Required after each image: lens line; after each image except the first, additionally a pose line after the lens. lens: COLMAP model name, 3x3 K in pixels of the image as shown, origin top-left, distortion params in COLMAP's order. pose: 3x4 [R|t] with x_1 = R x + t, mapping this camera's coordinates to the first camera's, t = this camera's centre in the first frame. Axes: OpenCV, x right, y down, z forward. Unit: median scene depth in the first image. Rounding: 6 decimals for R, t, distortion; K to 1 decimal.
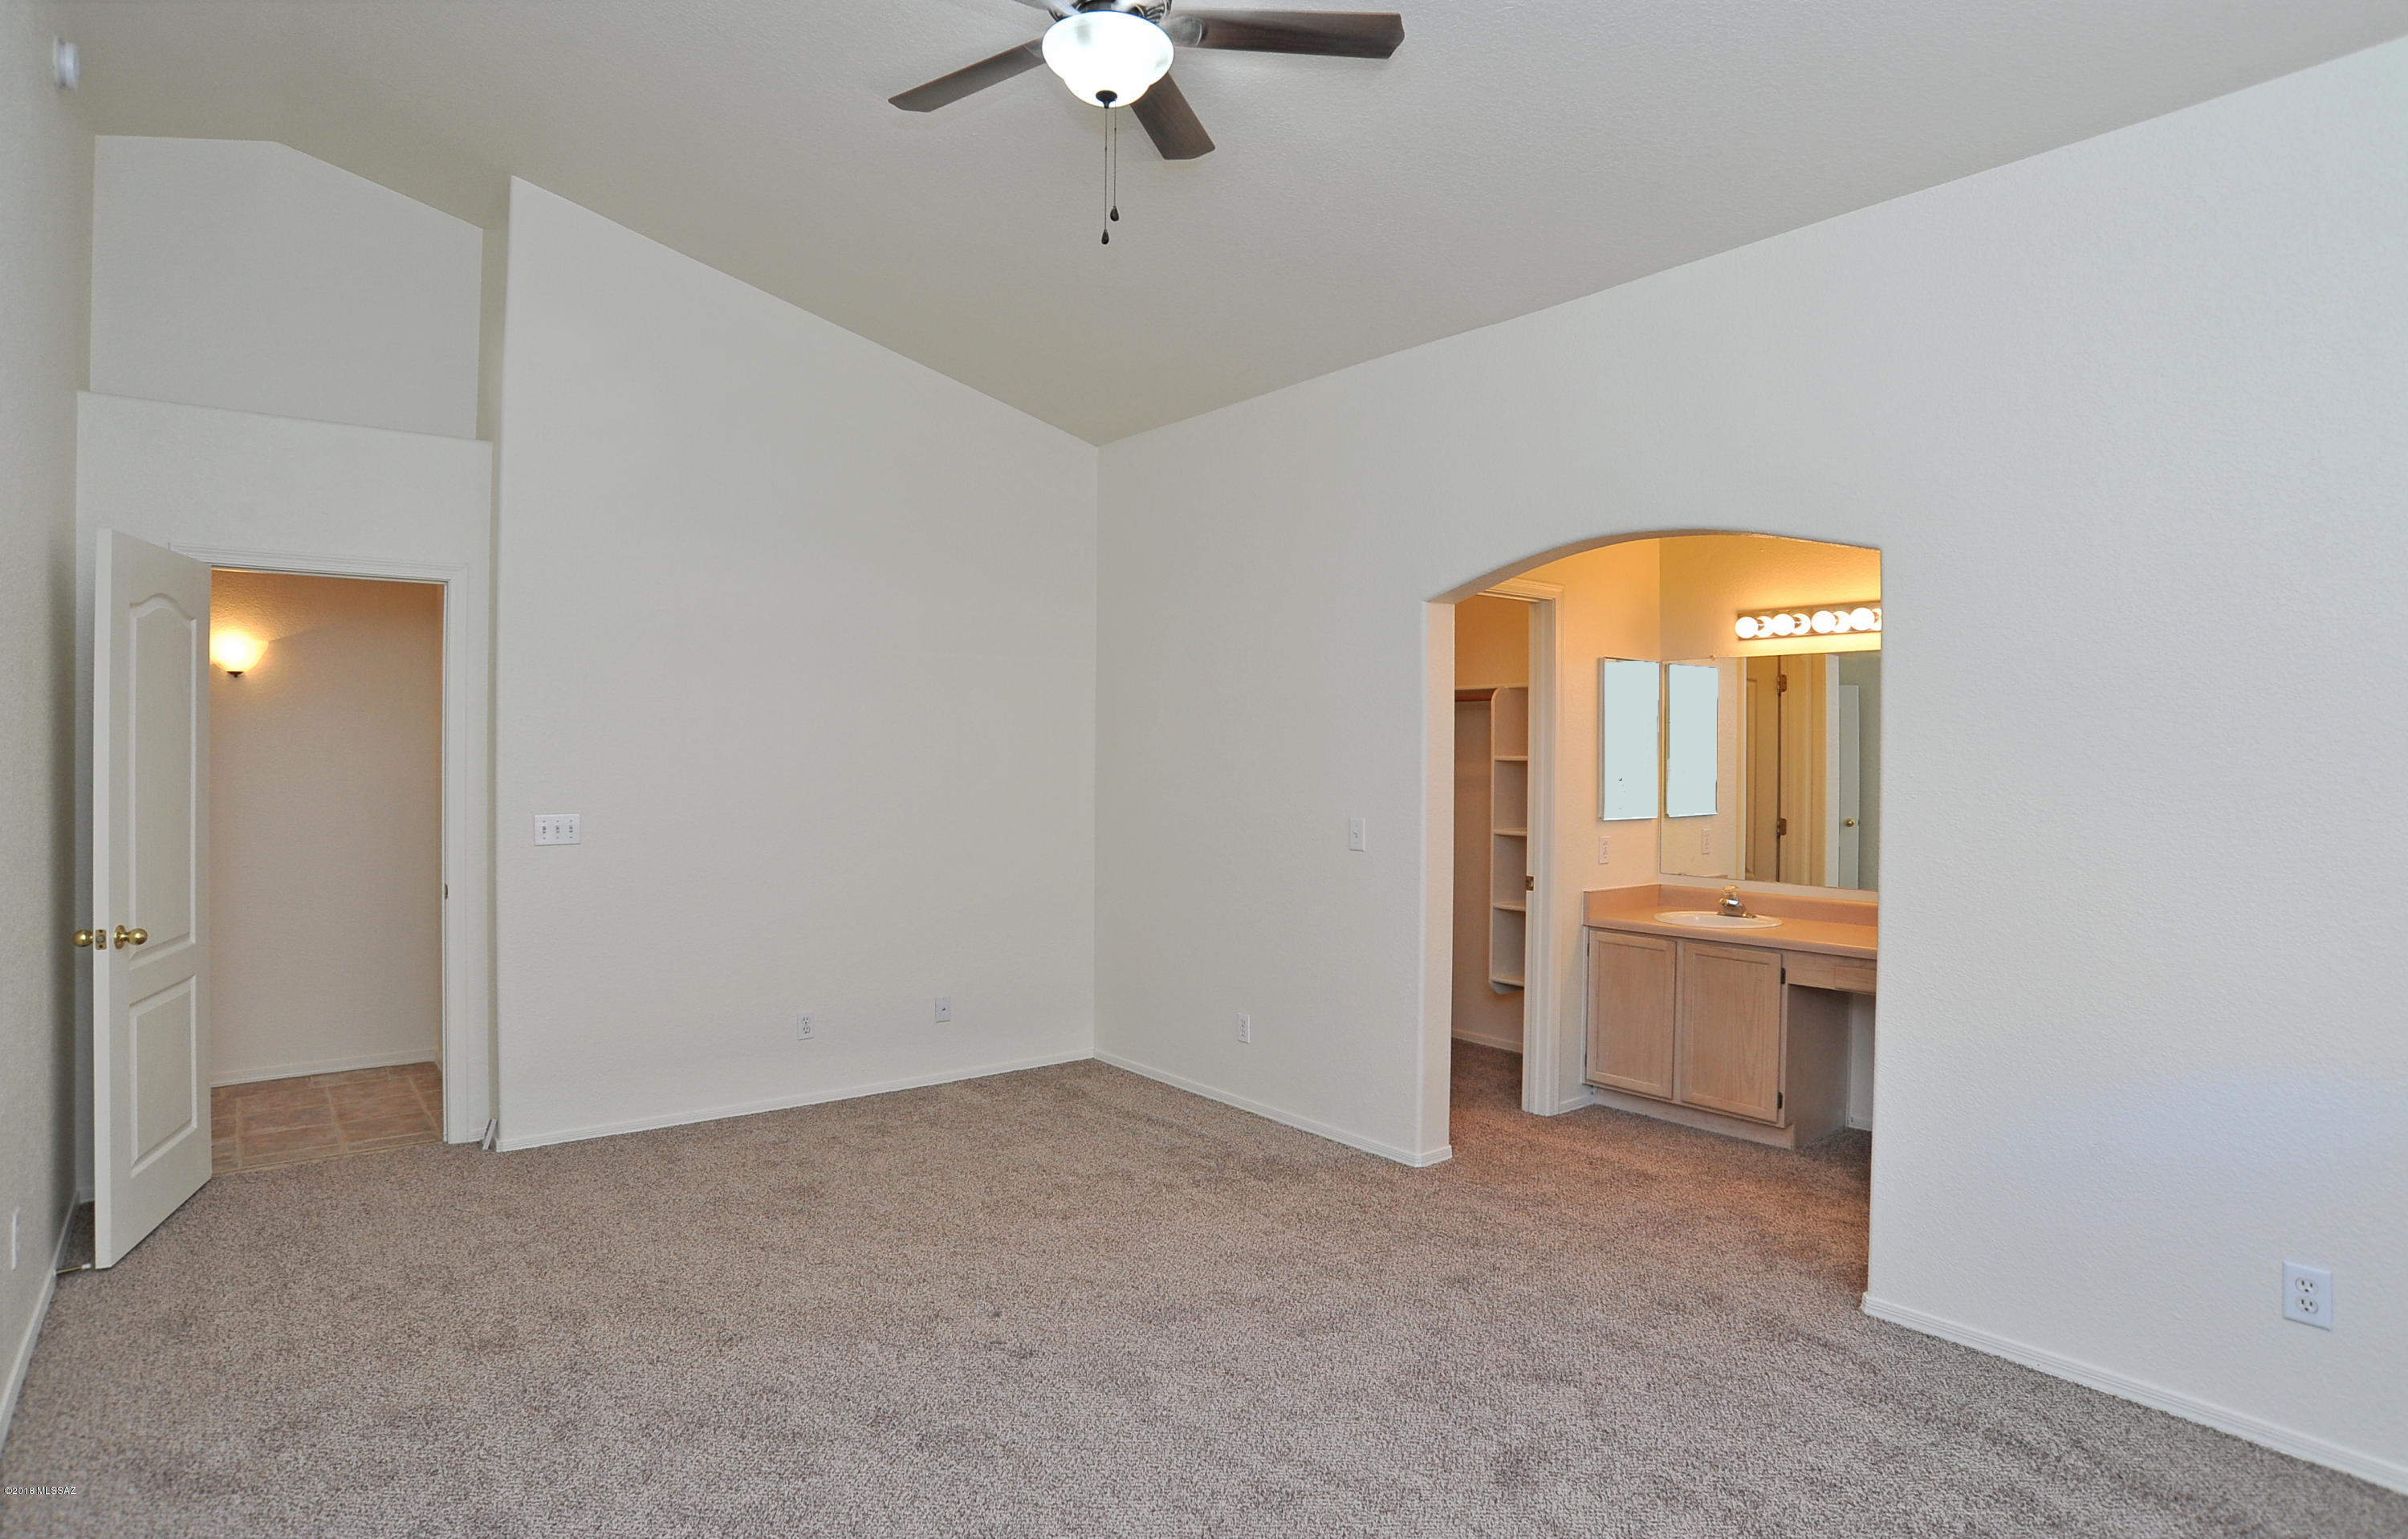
lens RADIAL K [[1268.5, 0, 1182.1], [0, 1268.5, 774.7], [0, 0, 1]] dist [-0.103546, 0.045646]
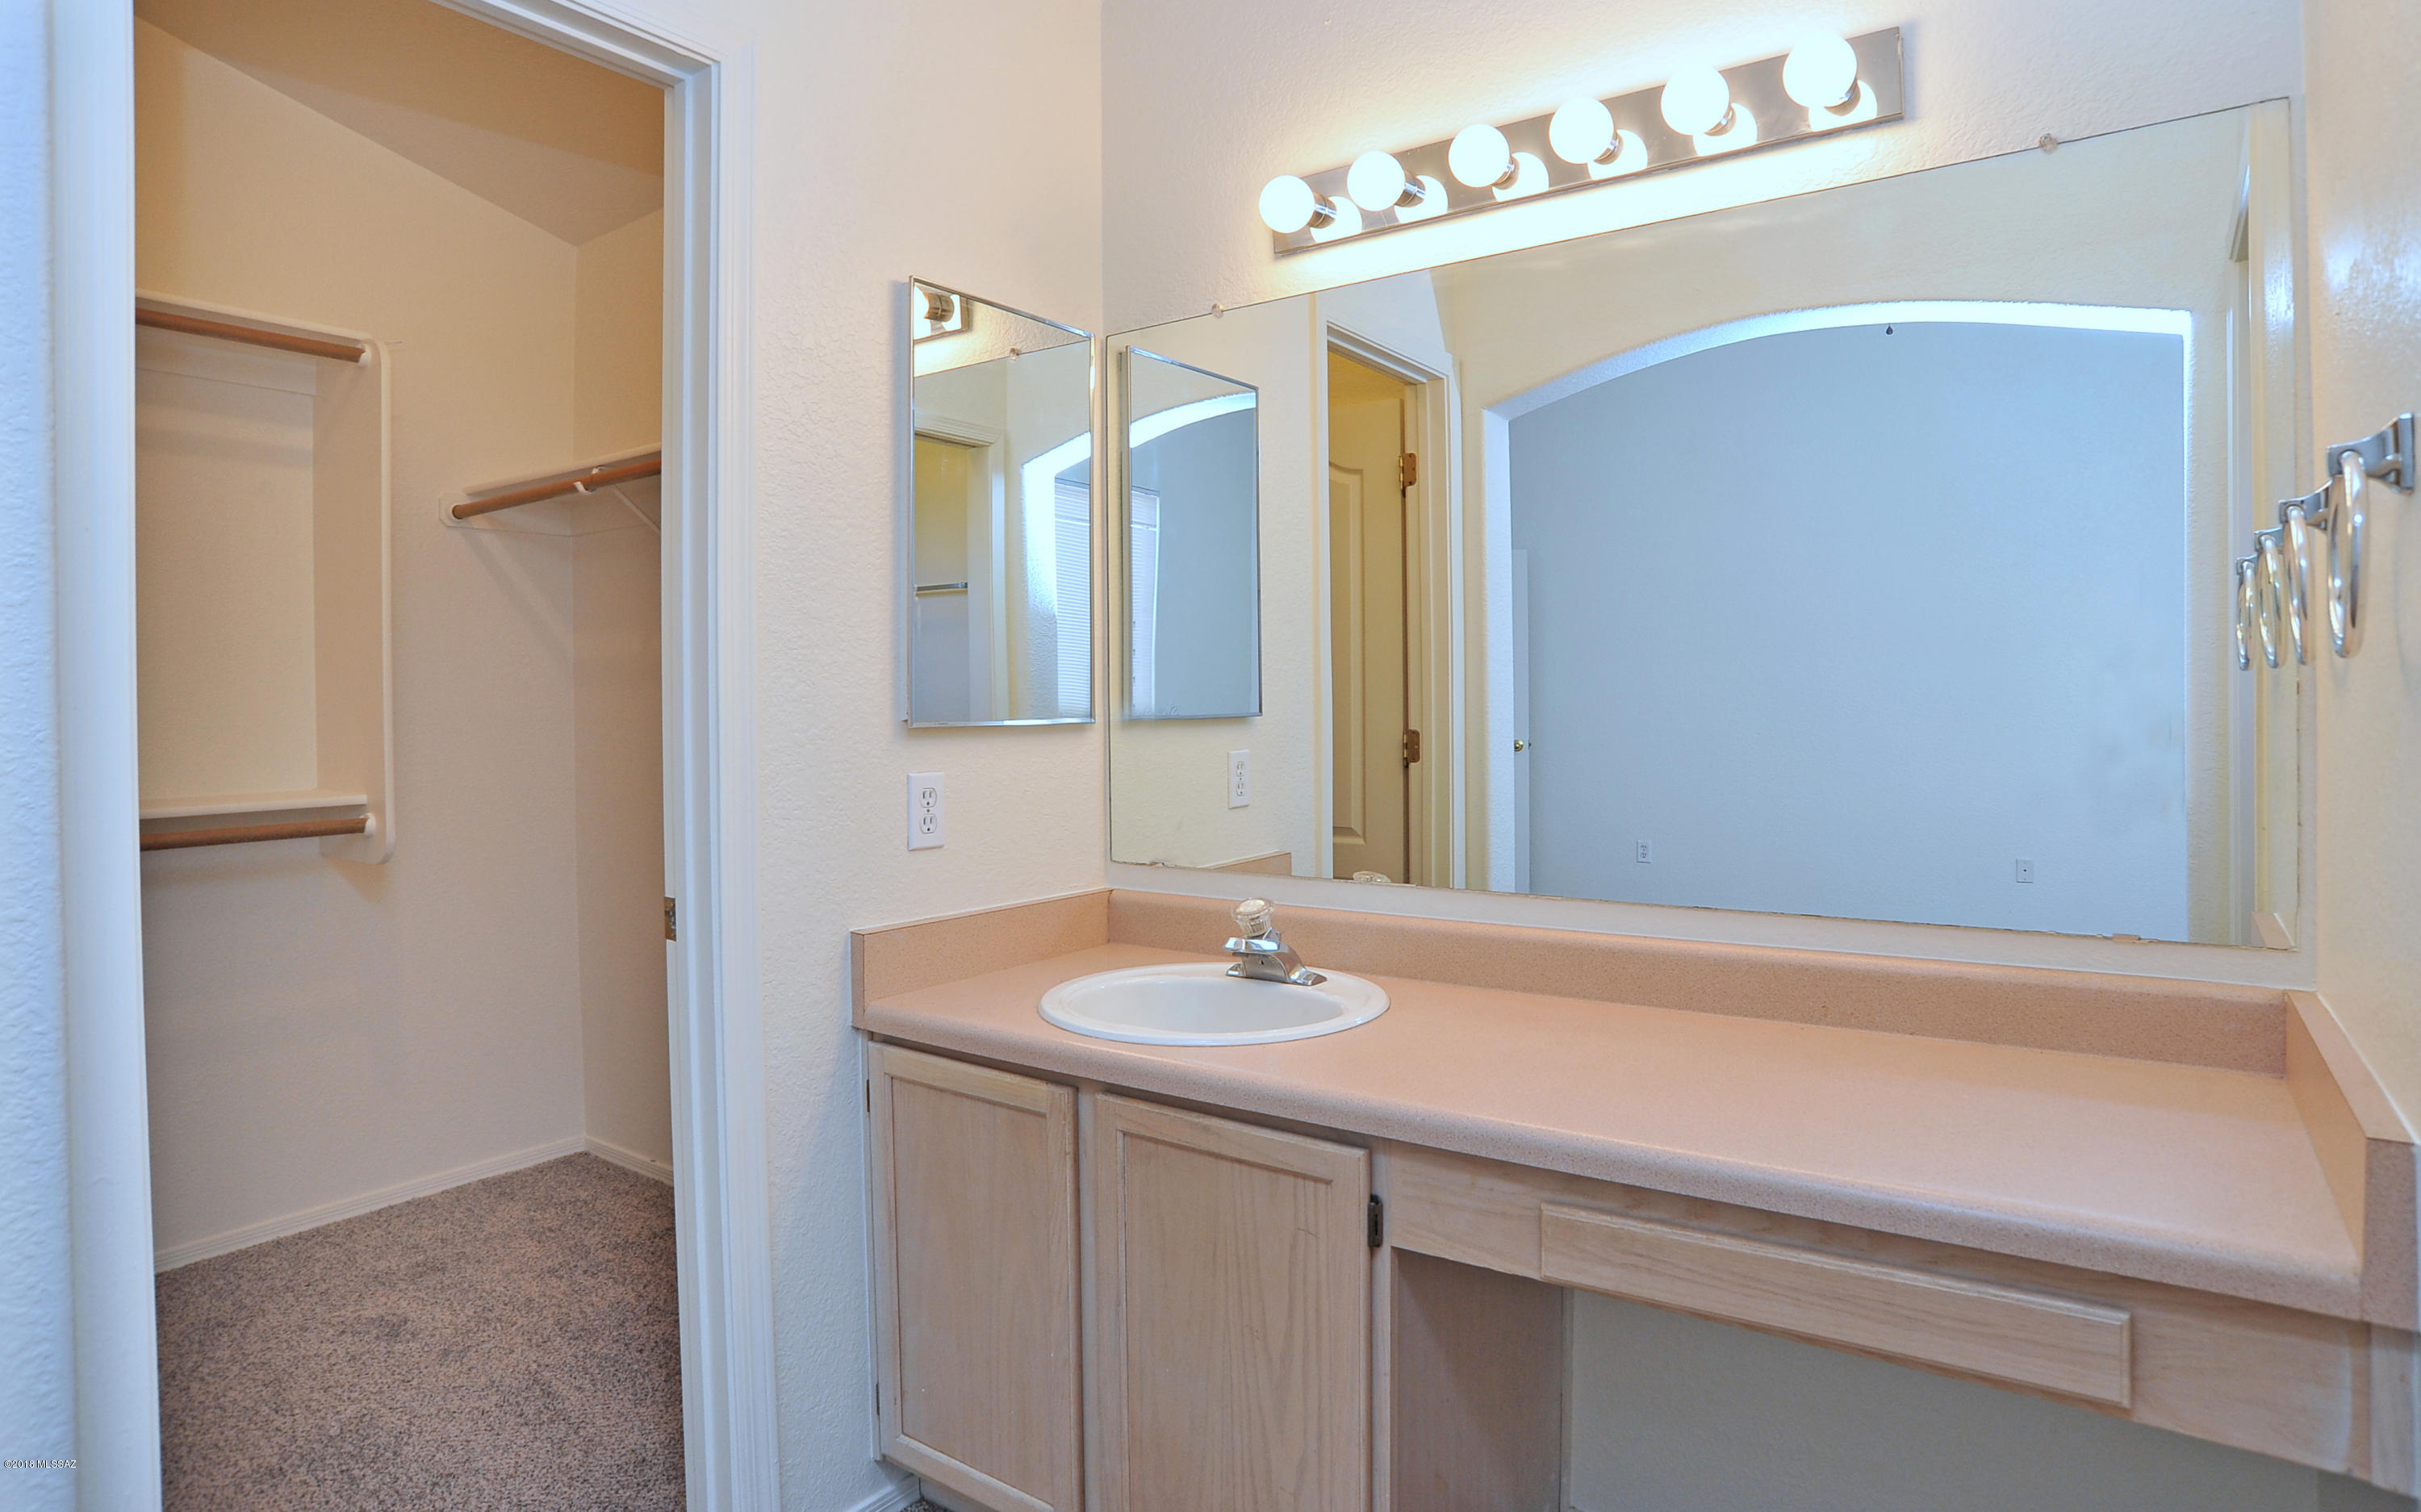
lens RADIAL K [[1315.8, 0, 1232.5], [0, 1315.8, 711.7], [0, 0, 1]] dist [-0.122643, 0.071512]
pose [[0.957905, -0.016045, 0.286637, 0.360582], [0.016754, 0.999860, -0.000022, 0.037415], [-0.286596, 0.004823, 0.958039, 0.702218]]
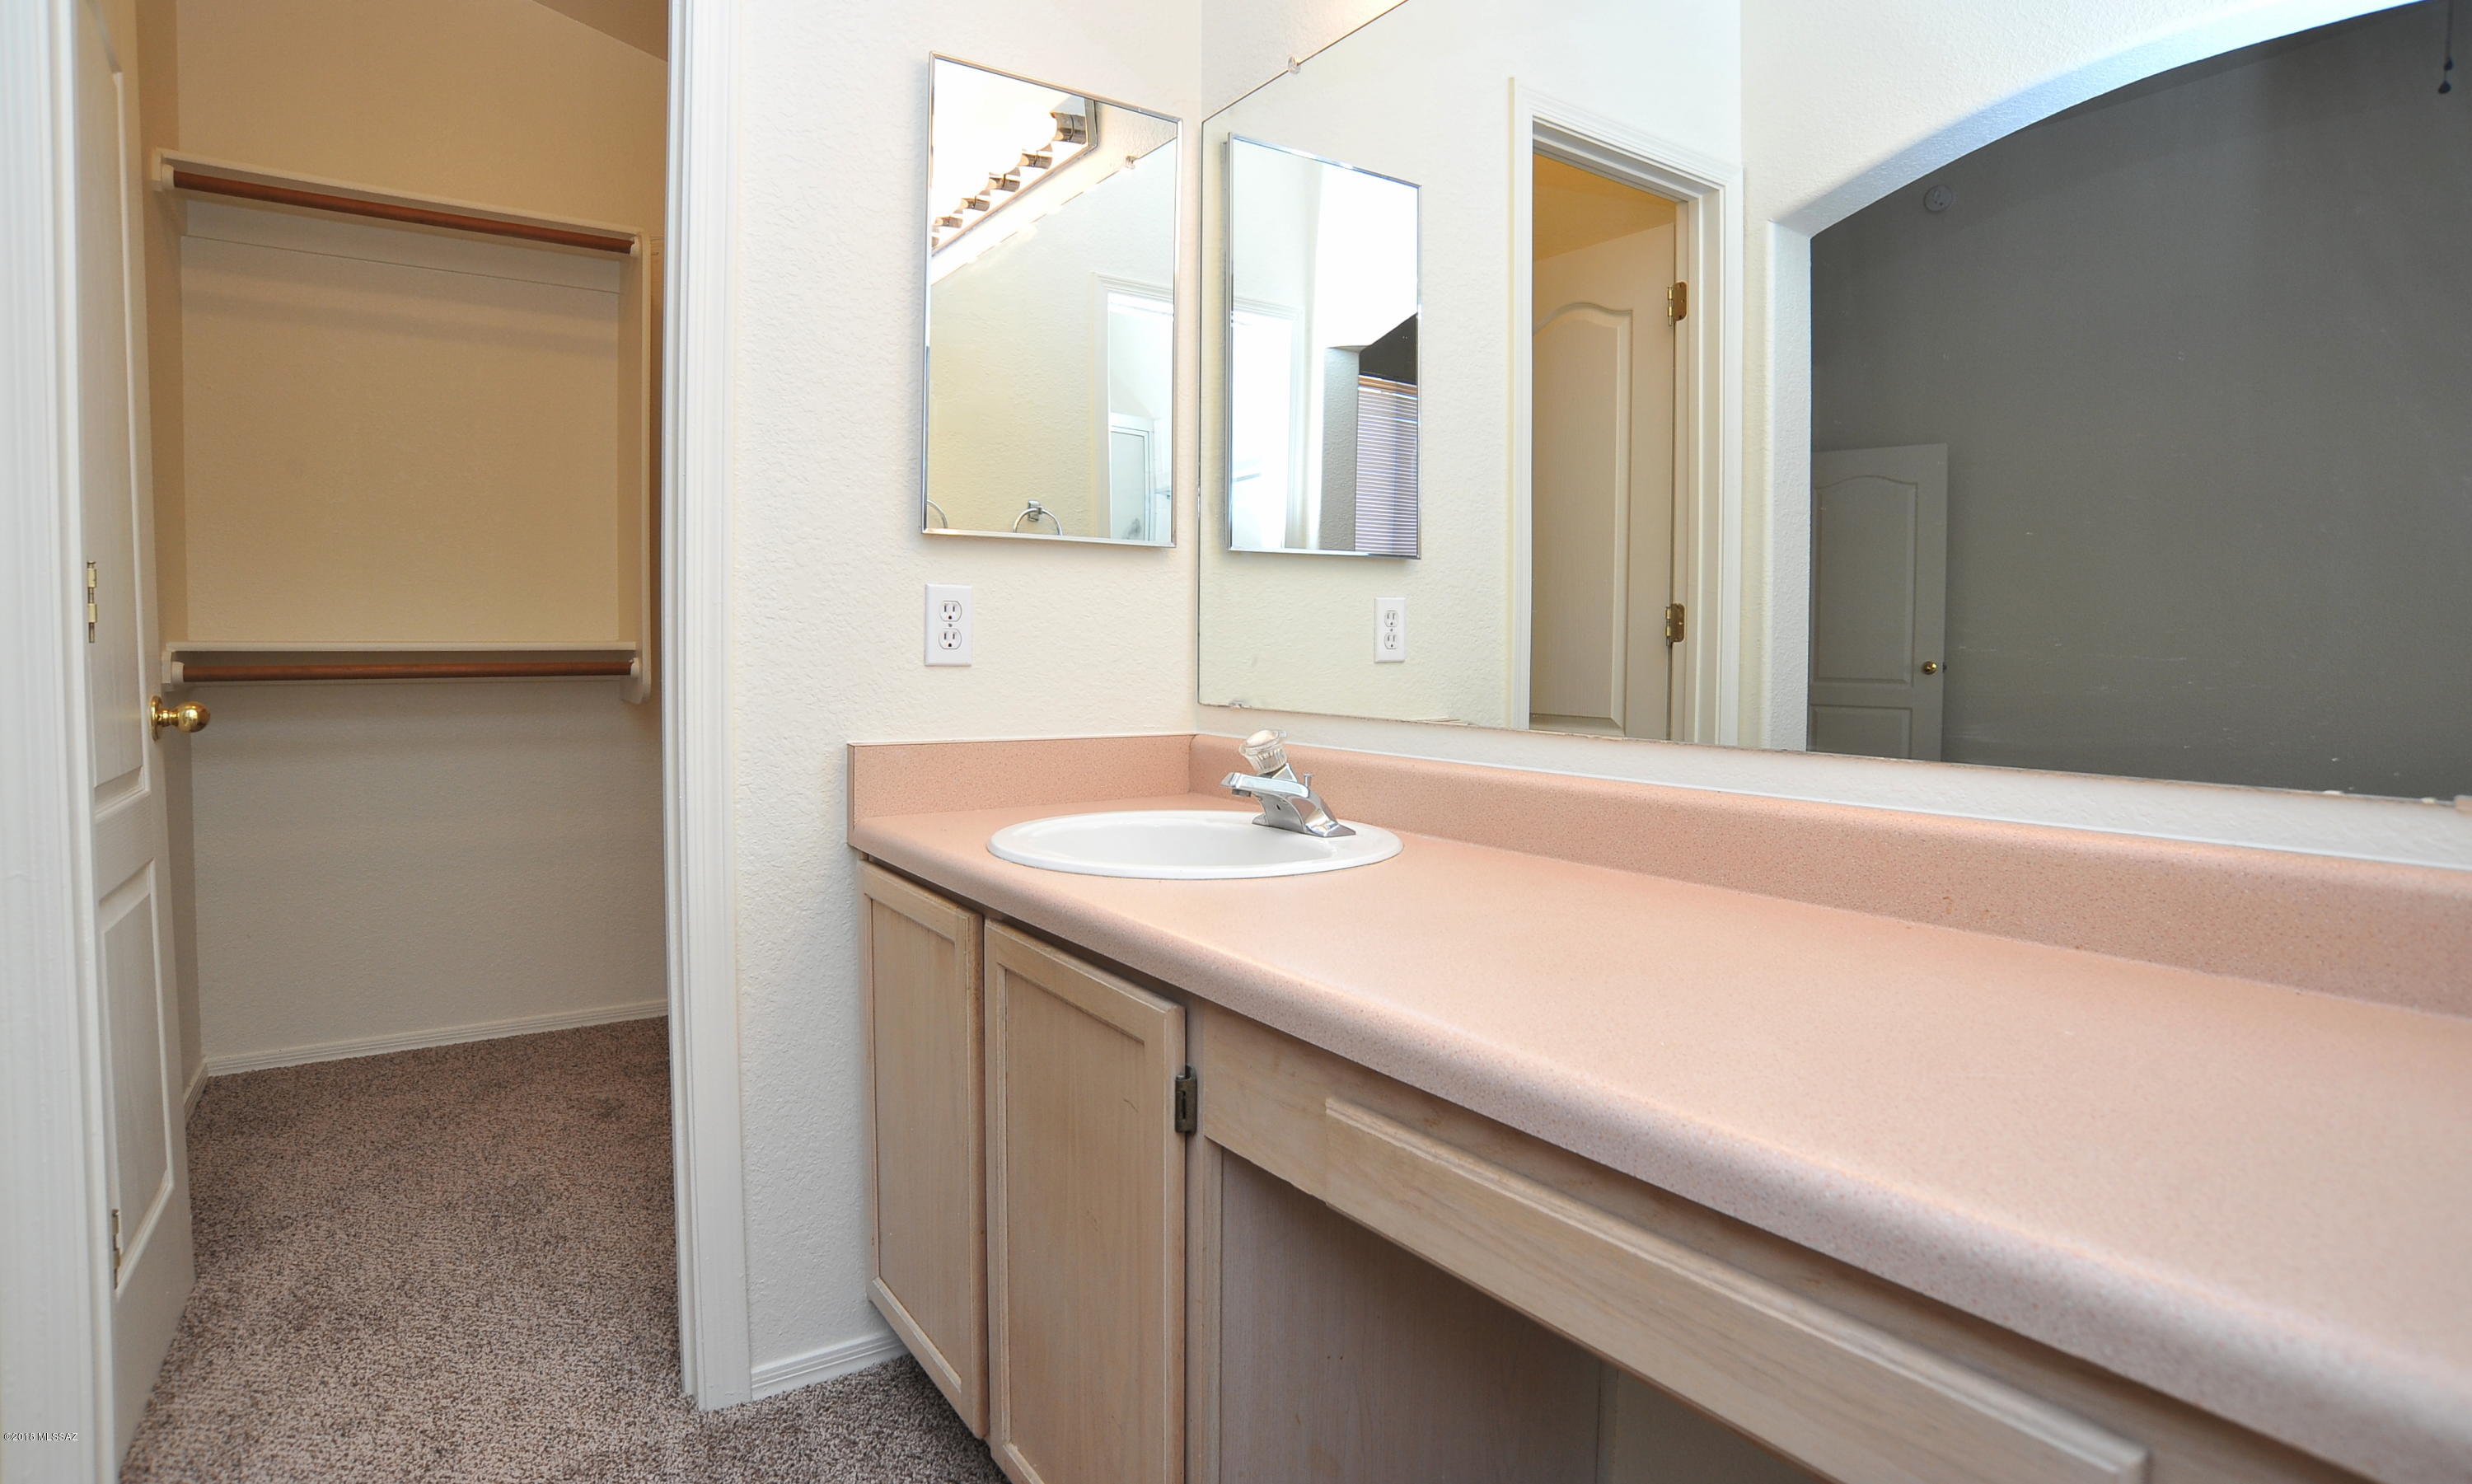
lens RADIAL K [[1267.1, 0, 1227.9], [0, 1267.1, 679.2], [0, 0, 1]] dist [-0.107071, 0.053675]
pose [[0.997293, 0.005477, -0.073325, 0.502160], [-0.004295, 0.999858, 0.016273, 0.078465], [0.073404, -0.015914, 0.997175, 0.761076]]
